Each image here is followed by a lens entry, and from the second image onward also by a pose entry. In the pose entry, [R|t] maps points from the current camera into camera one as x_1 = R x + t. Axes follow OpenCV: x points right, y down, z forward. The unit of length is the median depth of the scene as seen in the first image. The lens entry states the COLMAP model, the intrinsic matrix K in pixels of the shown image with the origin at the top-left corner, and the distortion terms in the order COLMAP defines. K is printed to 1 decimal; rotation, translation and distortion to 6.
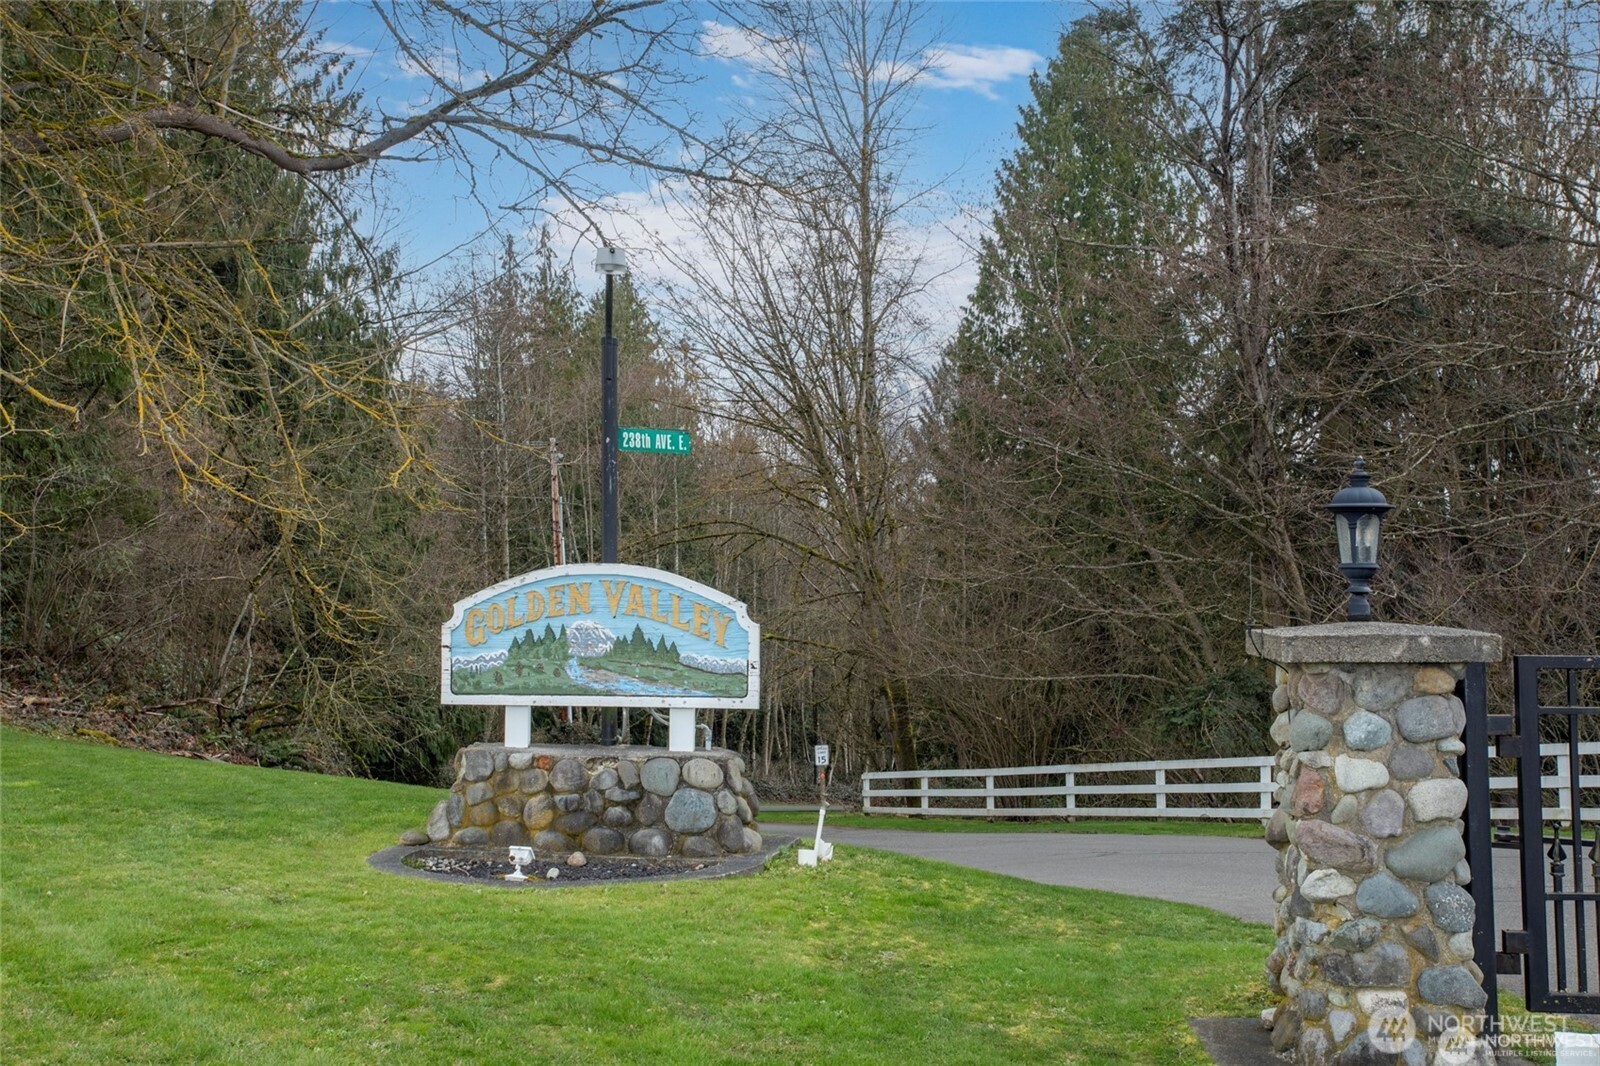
lens RADIAL K [[1827.7, 0, 800.1], [0, 1827.7, 534.2], [0, 0, 1]] dist [0.017048, 0.009237]
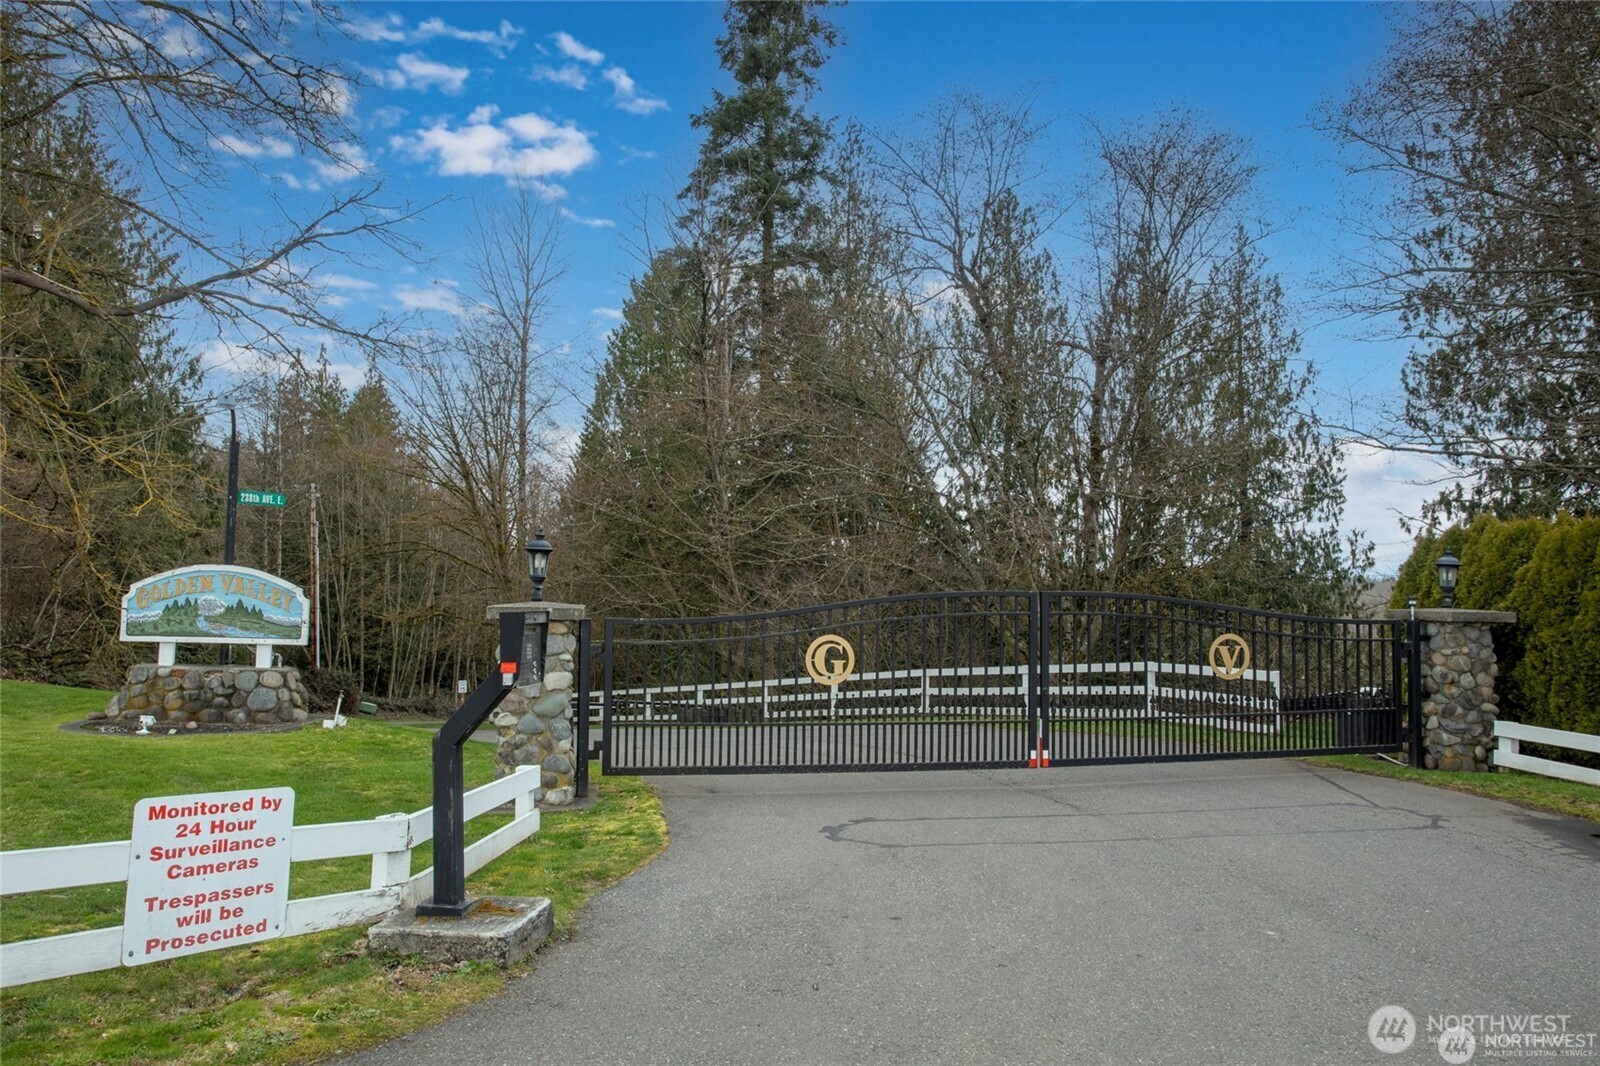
lens RADIAL K [[1114.6, 0, 799.9], [0, 1114.6, 532.2], [0, 0, 1]] dist [-0.041455, 0.051165]
pose [[0.962106, 0.036717, 0.270194, 0.149065], [-0.031017, 0.999198, -0.025338, -0.006470], [-0.270907, 0.015997, 0.962473, -0.223217]]
